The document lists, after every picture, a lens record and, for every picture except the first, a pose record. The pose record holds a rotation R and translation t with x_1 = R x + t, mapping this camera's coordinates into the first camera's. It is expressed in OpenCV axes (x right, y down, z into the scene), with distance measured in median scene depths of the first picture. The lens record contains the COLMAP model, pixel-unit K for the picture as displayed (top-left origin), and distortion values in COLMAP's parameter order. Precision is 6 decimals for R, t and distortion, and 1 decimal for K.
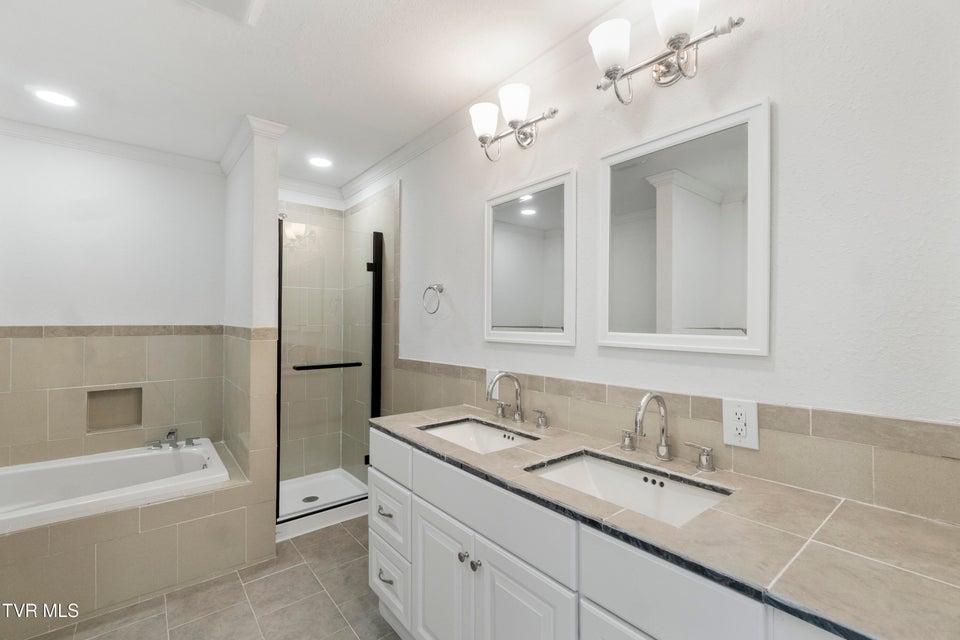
lens RADIAL K [[419.7, 0, 476.6], [0, 419.7, 320.7], [0, 0, 1]] dist [-0.002139, 0.000002]
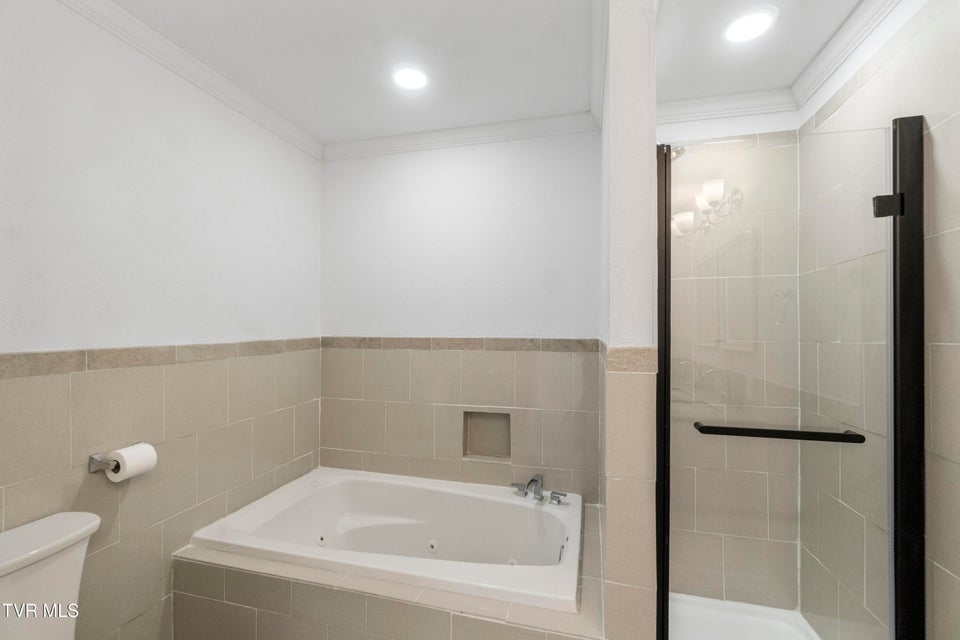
lens RADIAL K [[419.7, 0, 476.6], [0, 419.7, 320.7], [0, 0, 1]] dist [-0.002139, 0.000002]
pose [[0.591194, -0.017786, -0.806333, -0.165332], [-0.003147, 0.999698, -0.024359, -0.002920], [0.806524, 0.016938, 0.590959, 0.445362]]
